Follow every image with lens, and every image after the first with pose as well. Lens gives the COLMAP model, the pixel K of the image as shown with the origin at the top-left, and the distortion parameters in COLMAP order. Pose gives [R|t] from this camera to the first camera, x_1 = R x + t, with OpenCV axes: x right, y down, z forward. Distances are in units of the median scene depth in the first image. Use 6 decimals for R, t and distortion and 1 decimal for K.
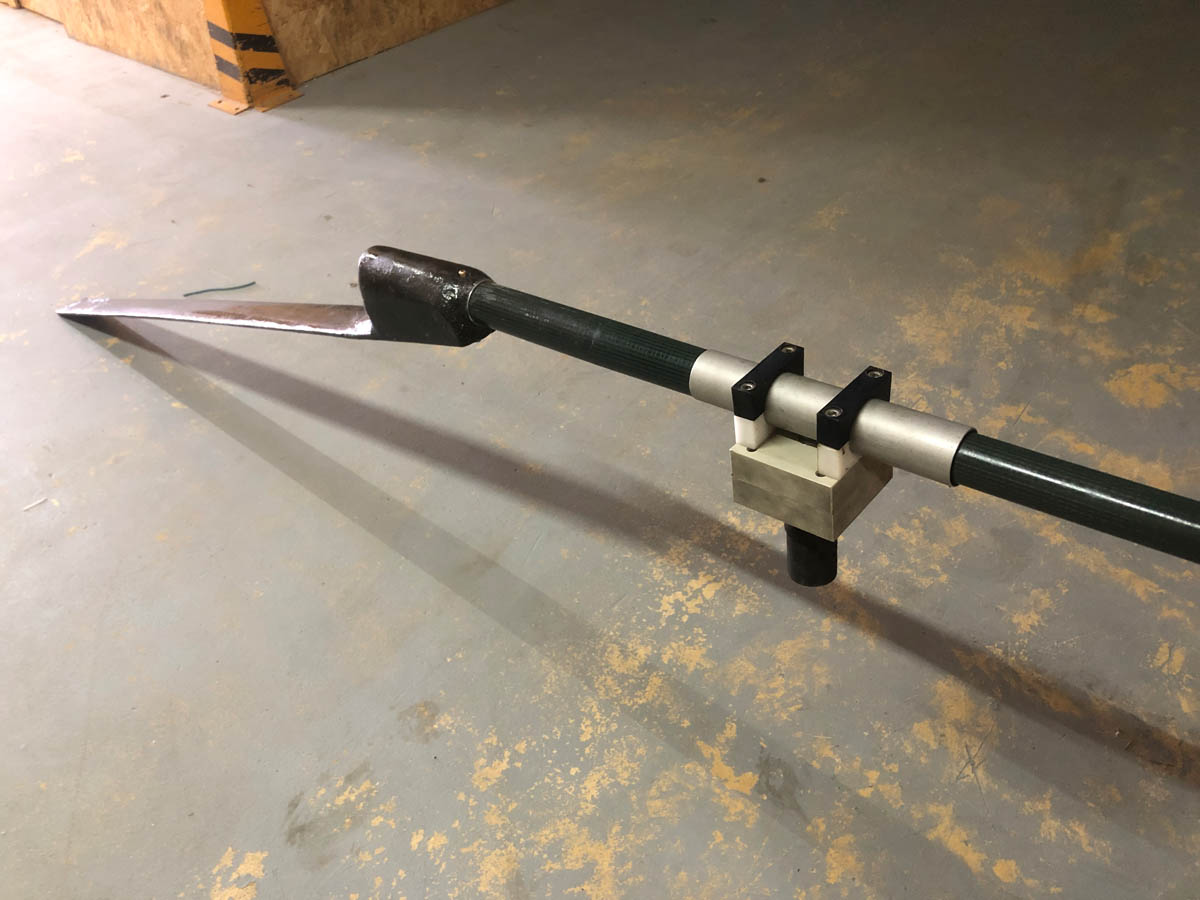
lens RADIAL K [[977.9, 0, 602.4], [0, 977.9, 437.6], [0, 0, 1]] dist [0.018860, -0.028432]
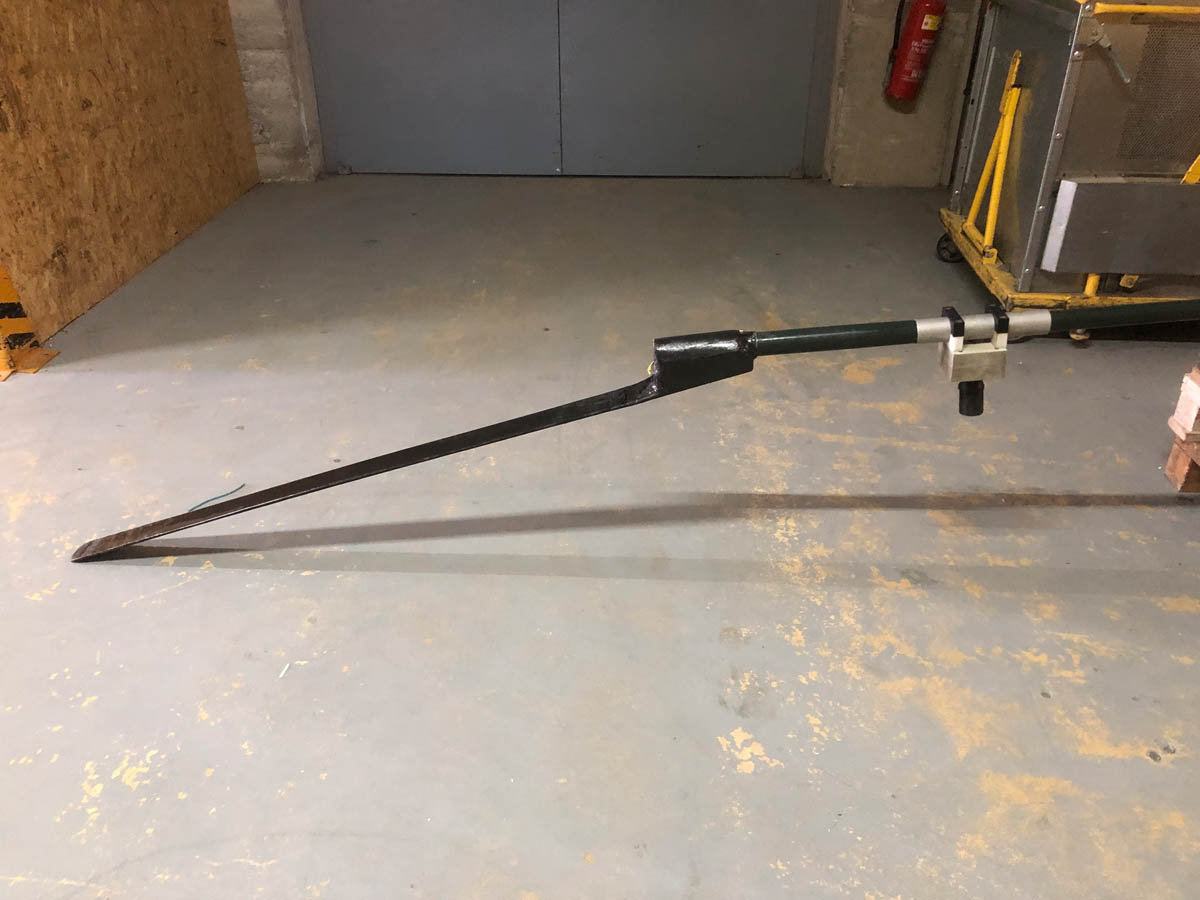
lens RADIAL K [[986.3, 0, 577.9], [0, 986.3, 432.2], [0, 0, 1]] dist [0.017019, -0.006559]
pose [[0.781530, -0.234424, 0.578149, -1.056709], [0.357404, 0.927808, -0.106930, 0.064689], [-0.511345, 0.290201, 0.808894, -0.179381]]
